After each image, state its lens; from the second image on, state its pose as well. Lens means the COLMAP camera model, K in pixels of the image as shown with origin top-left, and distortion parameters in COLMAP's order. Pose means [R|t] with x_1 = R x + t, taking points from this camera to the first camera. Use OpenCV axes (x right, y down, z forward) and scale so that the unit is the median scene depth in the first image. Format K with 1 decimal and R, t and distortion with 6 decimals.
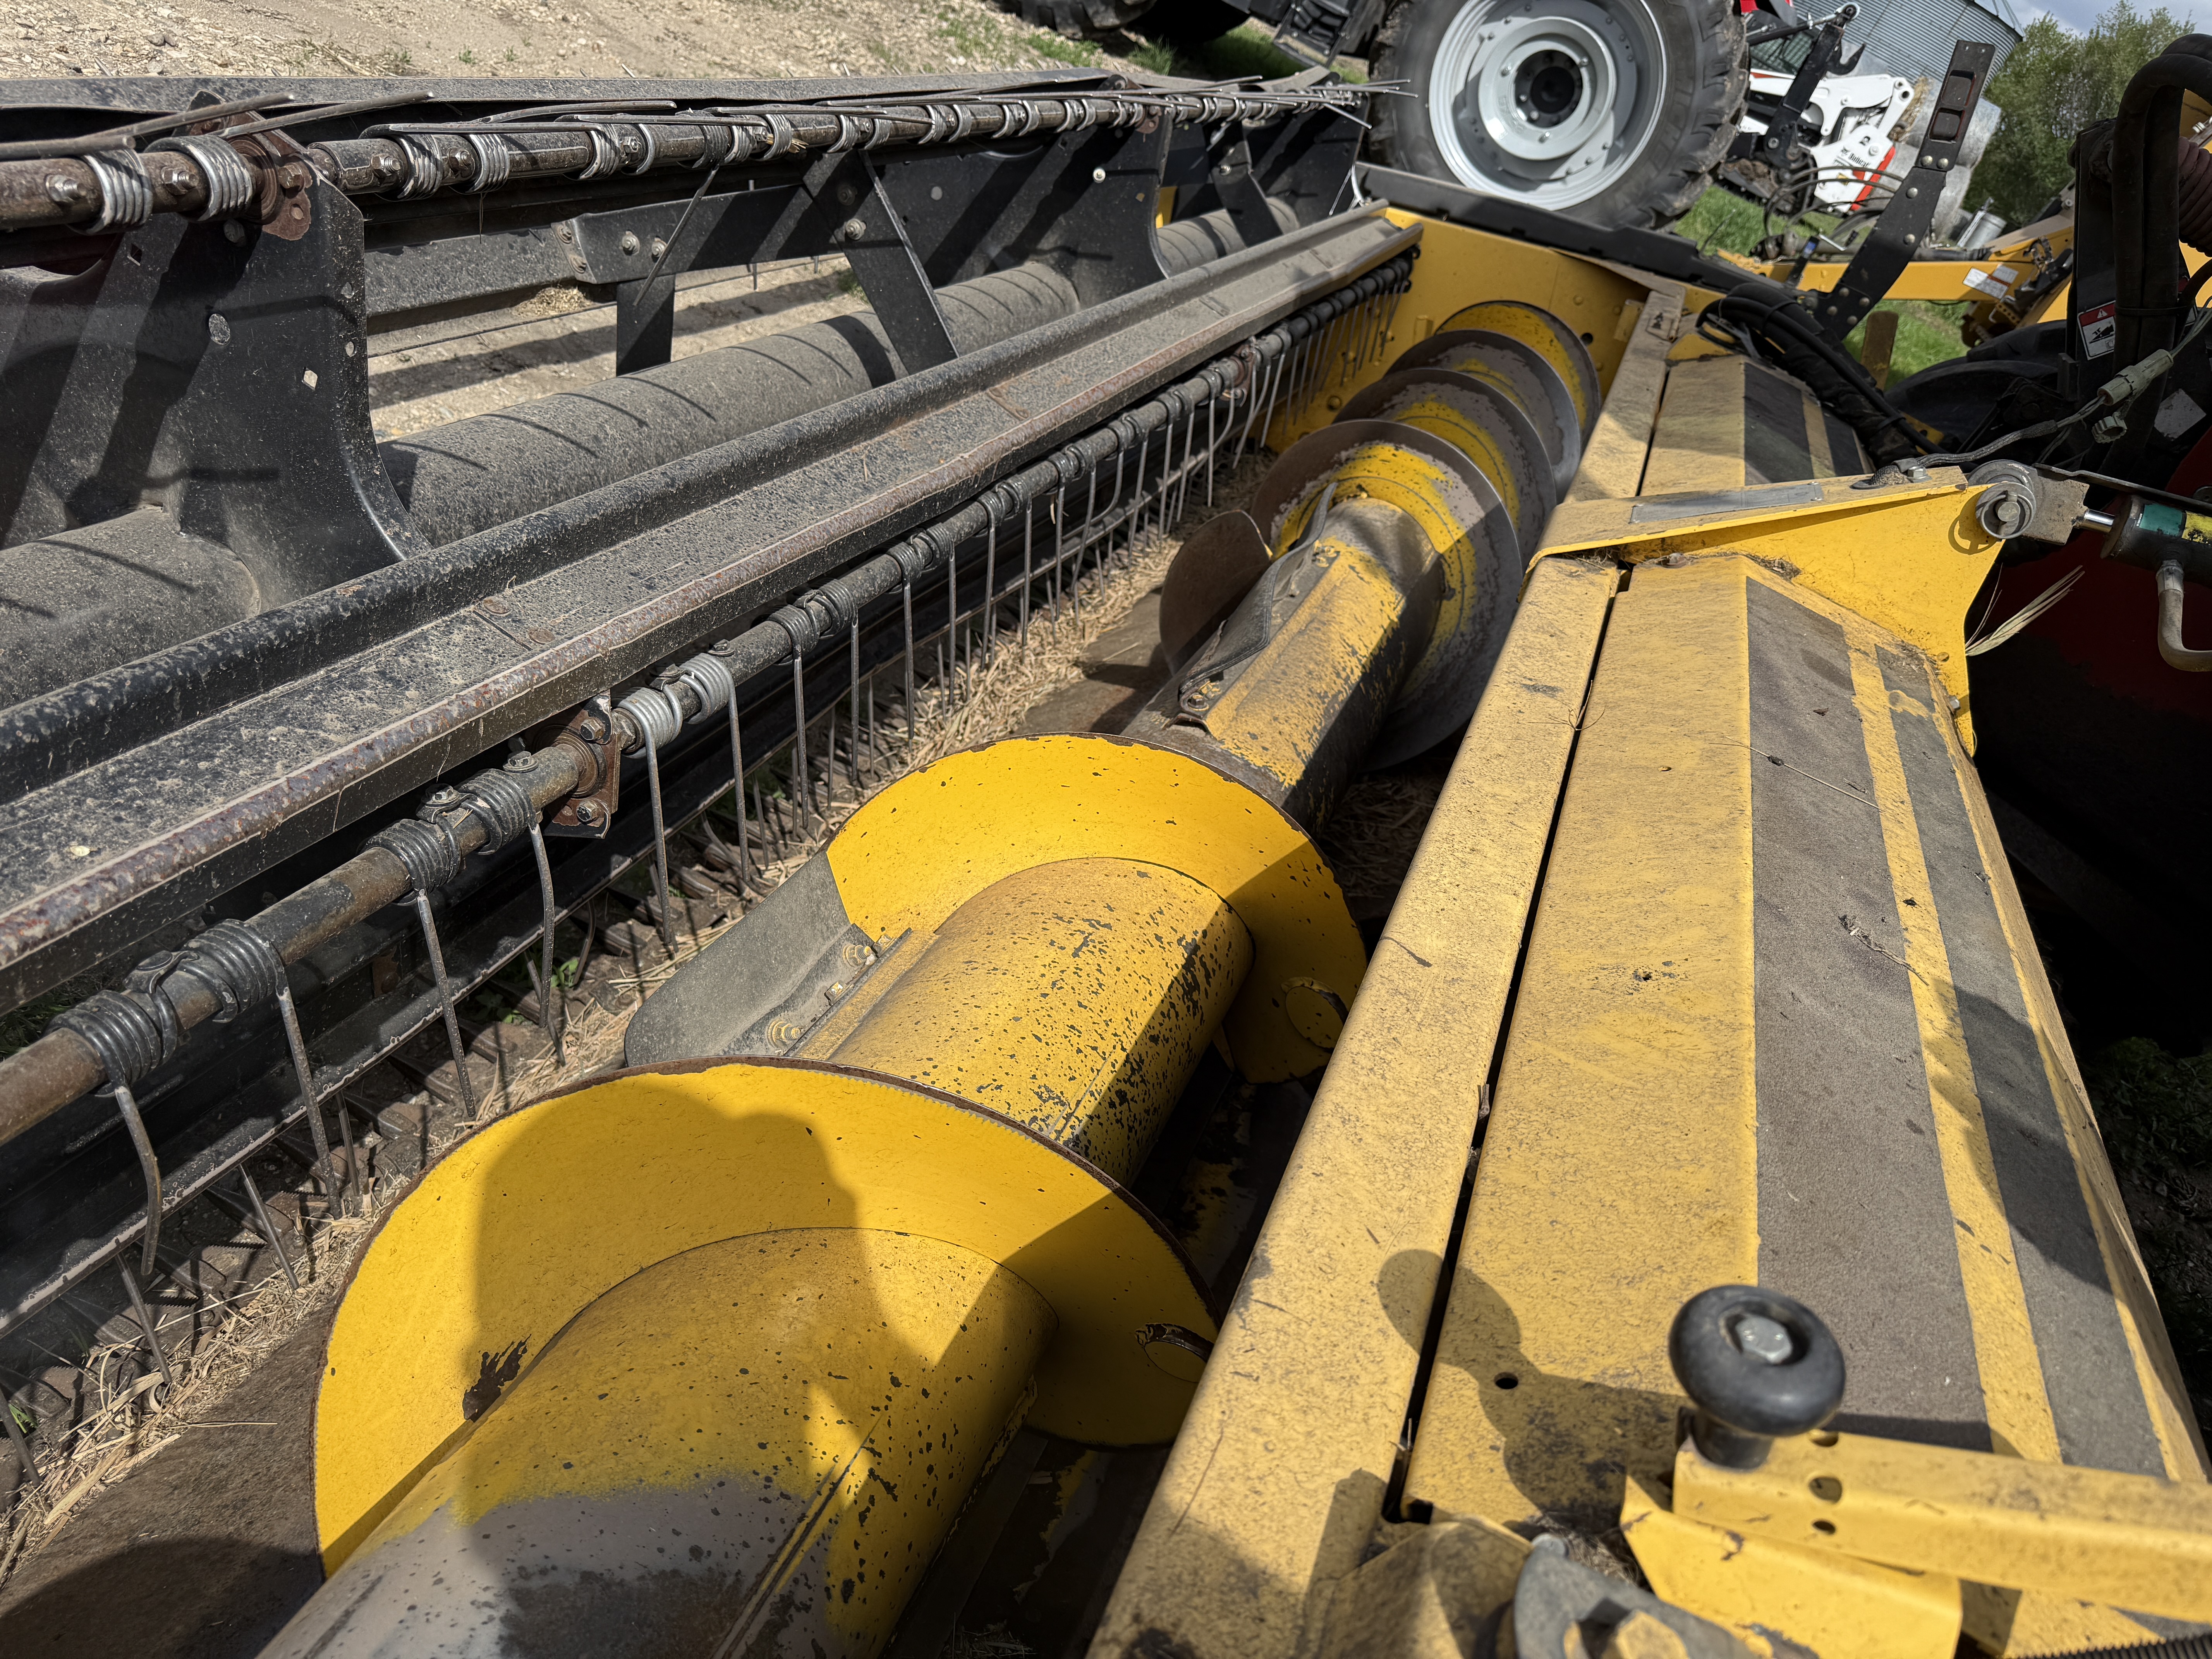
lens RADIAL K [[1562.1, 0, 1112.8], [0, 1562.1, 835.0], [0, 0, 1]] dist [0.024154, -0.031205]
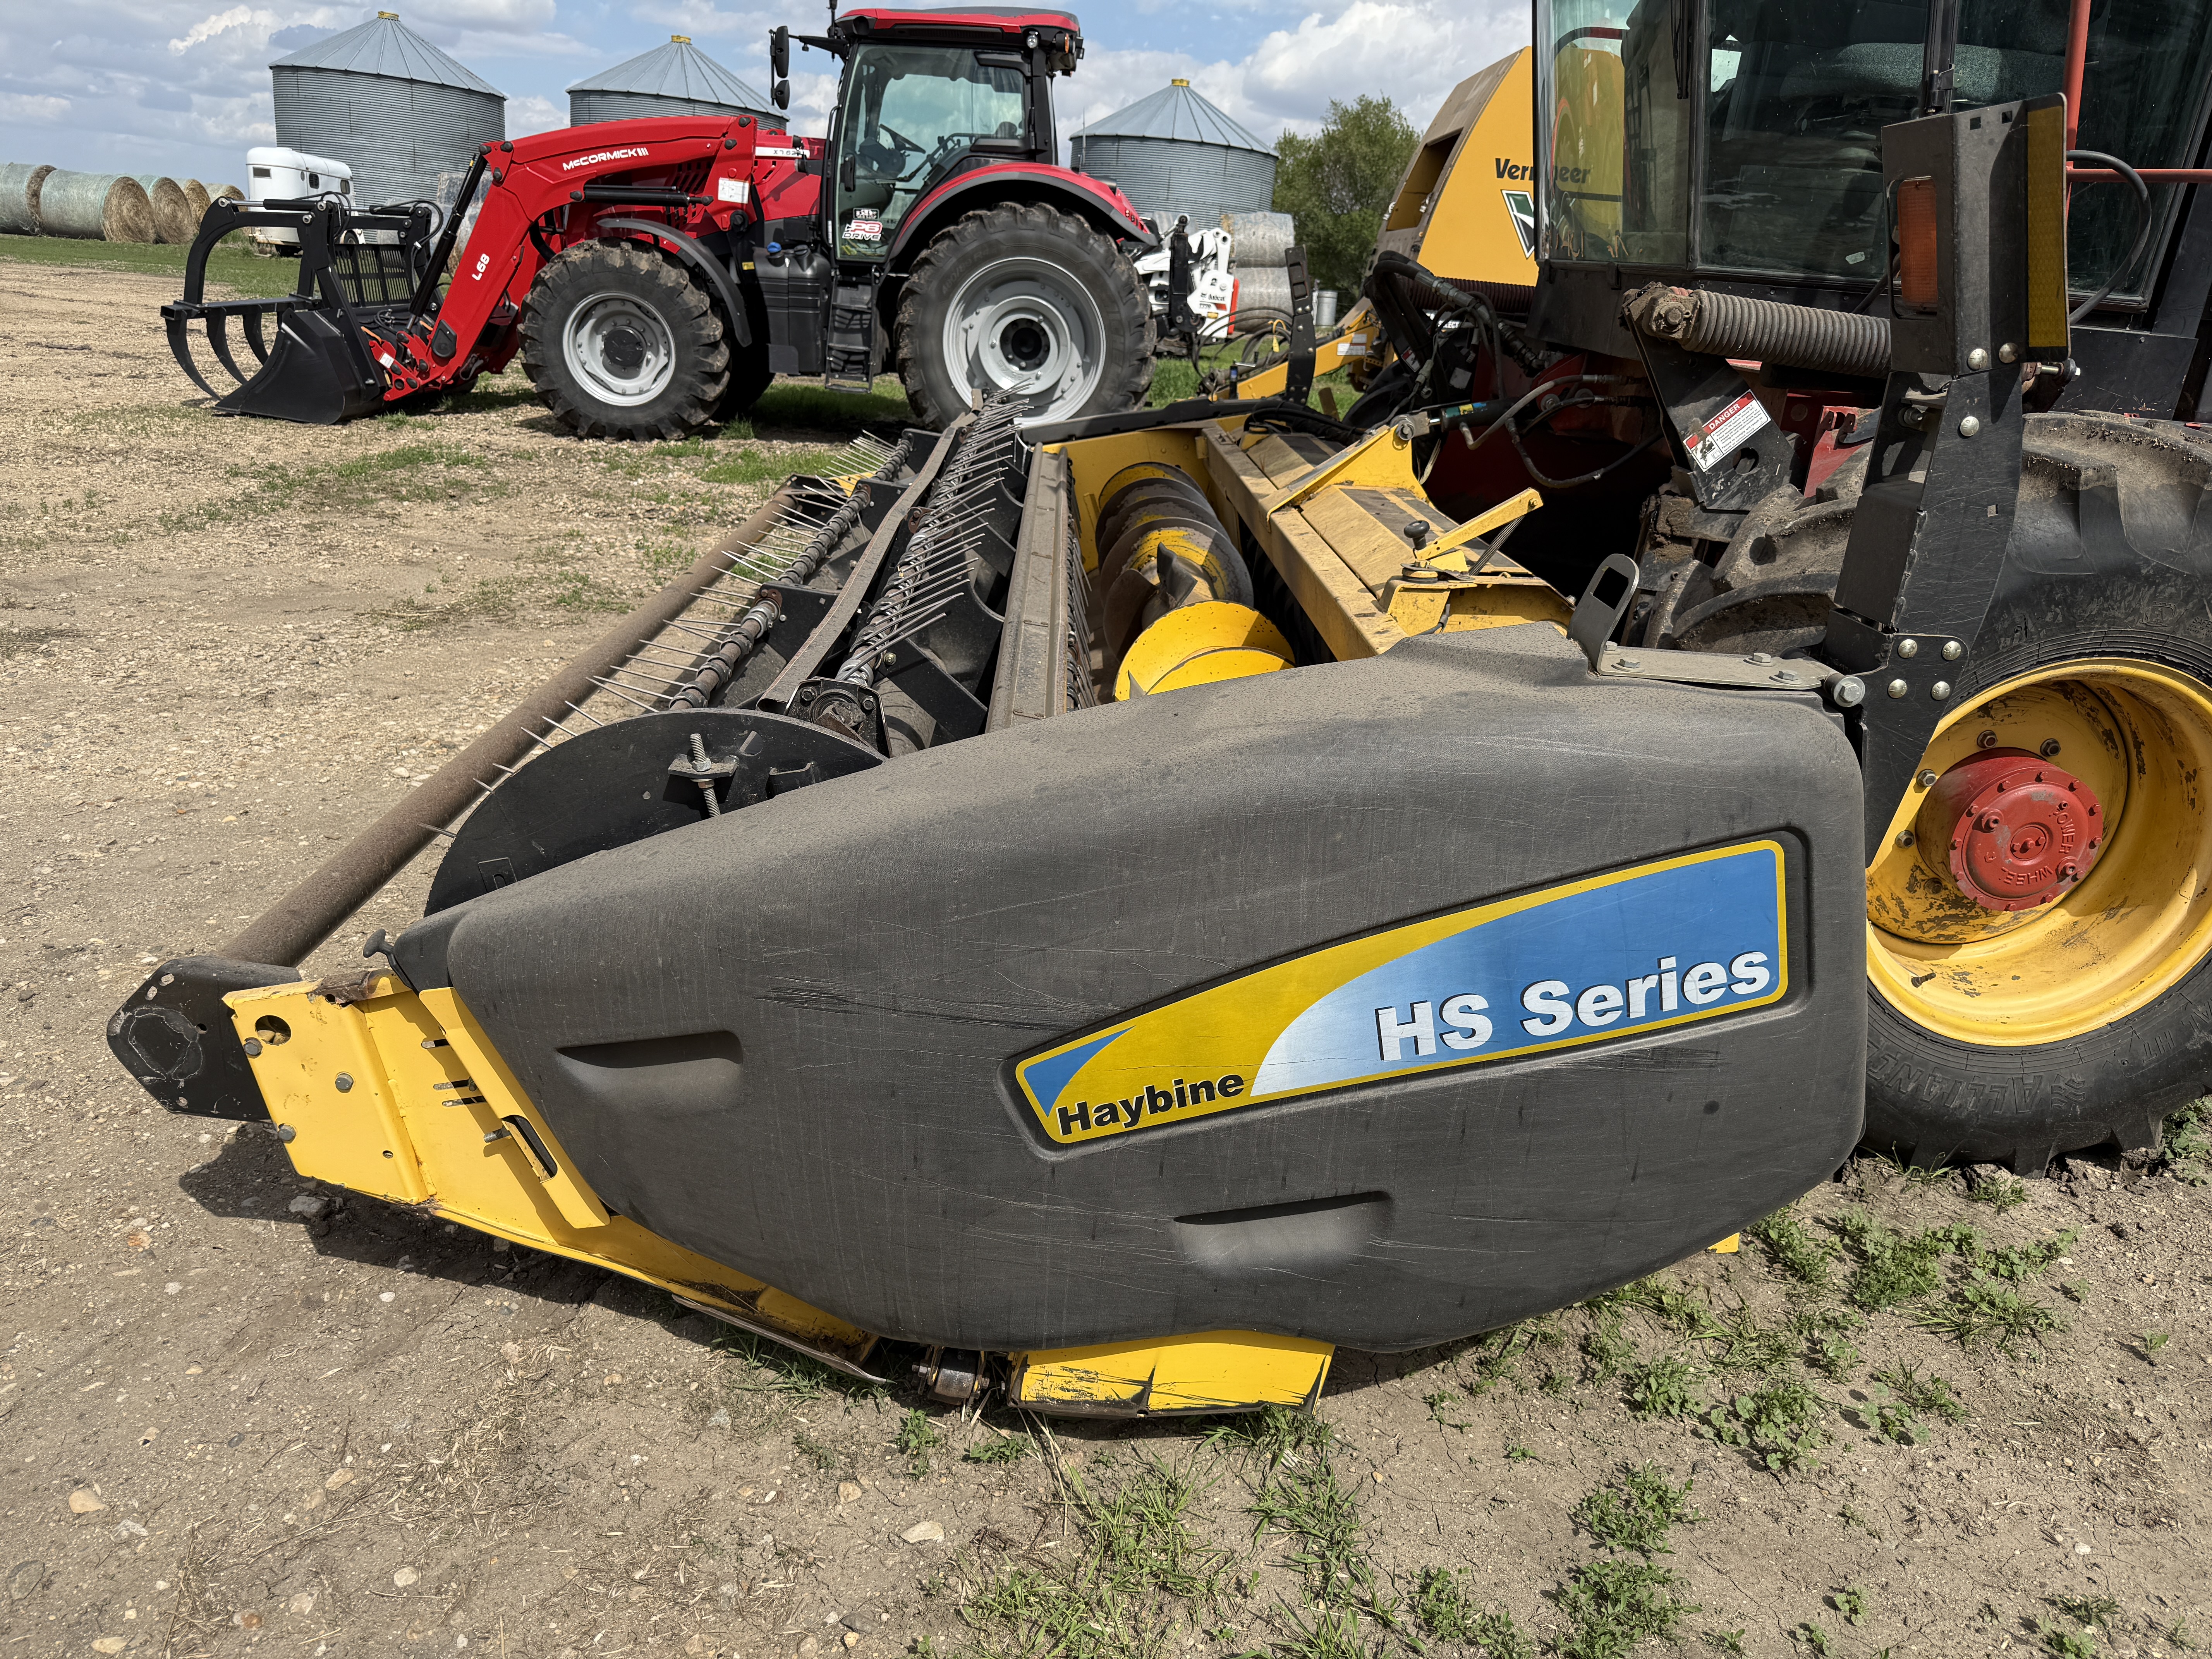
lens RADIAL K [[1588.0, 0, 1060.5], [0, 1588.0, 833.5], [0, 0, 1]] dist [0.040847, -0.046325]
pose [[0.882829, -0.422348, 0.205512, -0.828772], [0.450857, 0.884671, -0.118680, 0.468533], [-0.131687, 0.197431, 0.971432, -1.479088]]
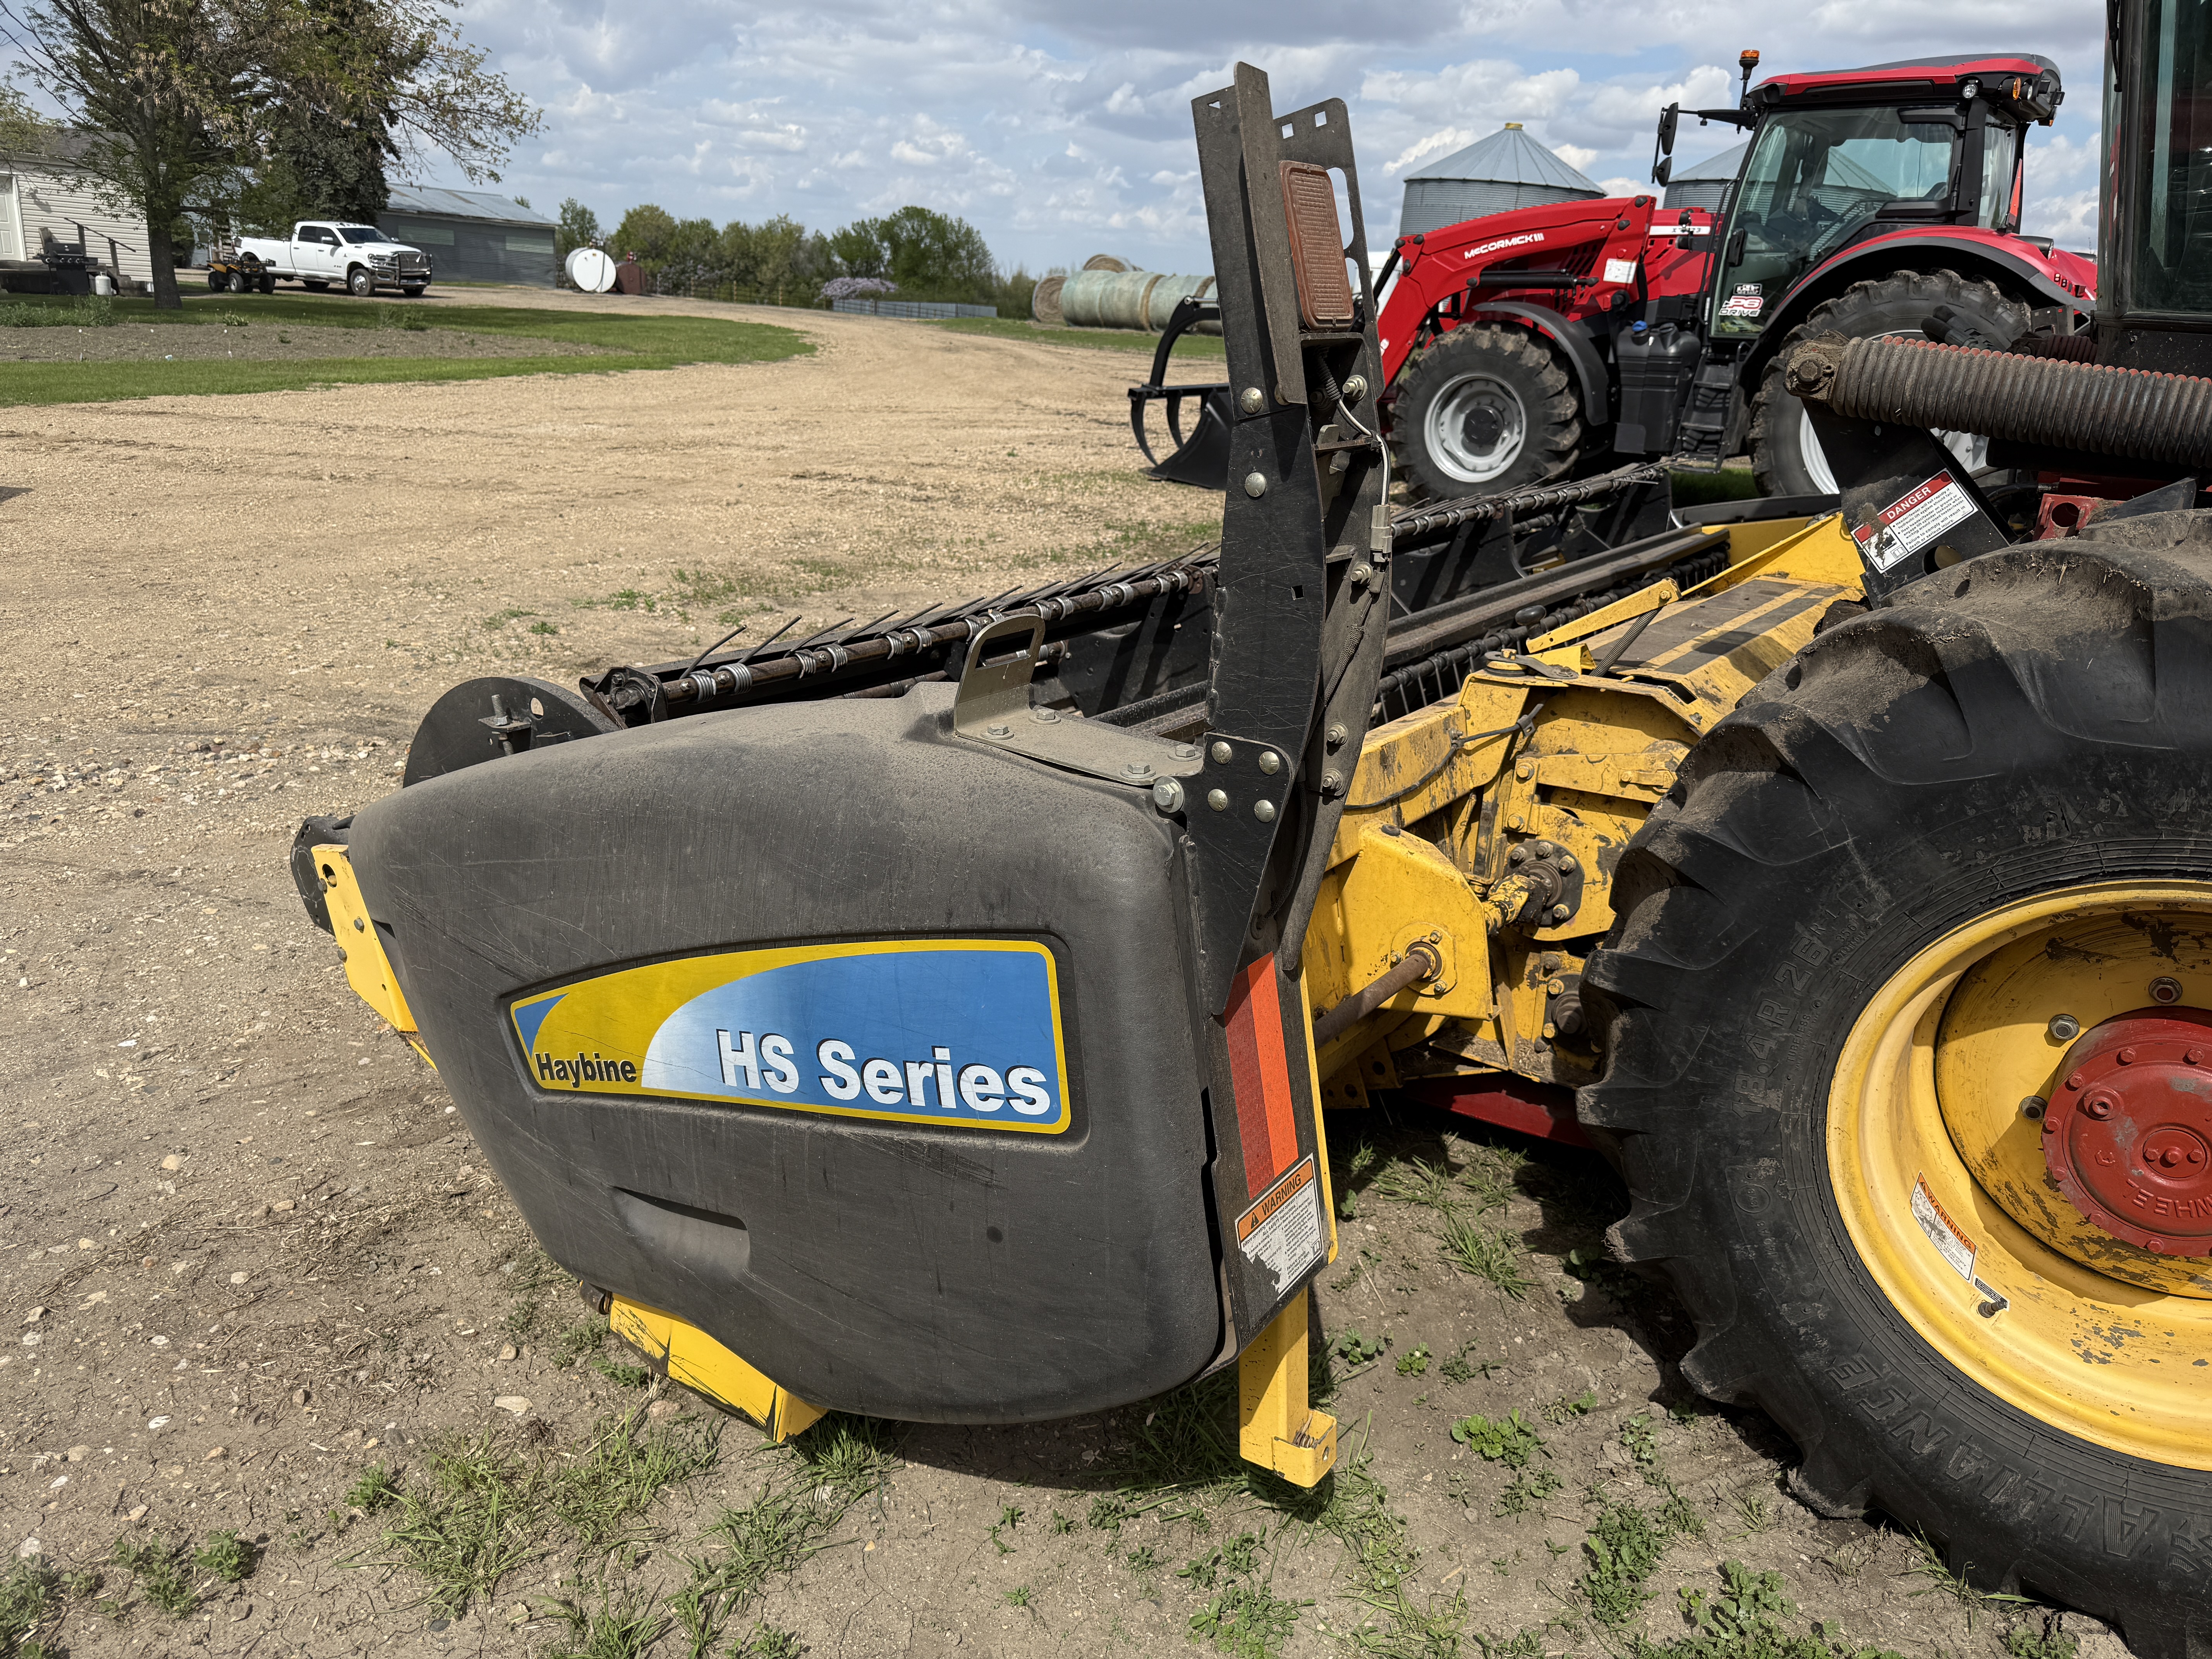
lens RADIAL K [[1559.2, 0, 1092.7], [0, 1559.2, 835.1], [0, 0, 1]] dist [0.049109, -0.058747]
pose [[0.907018, -0.249632, -0.339120, 0.207149], [0.129159, 0.931441, -0.340198, 0.832375], [0.400795, 0.264766, 0.877076, -1.304563]]
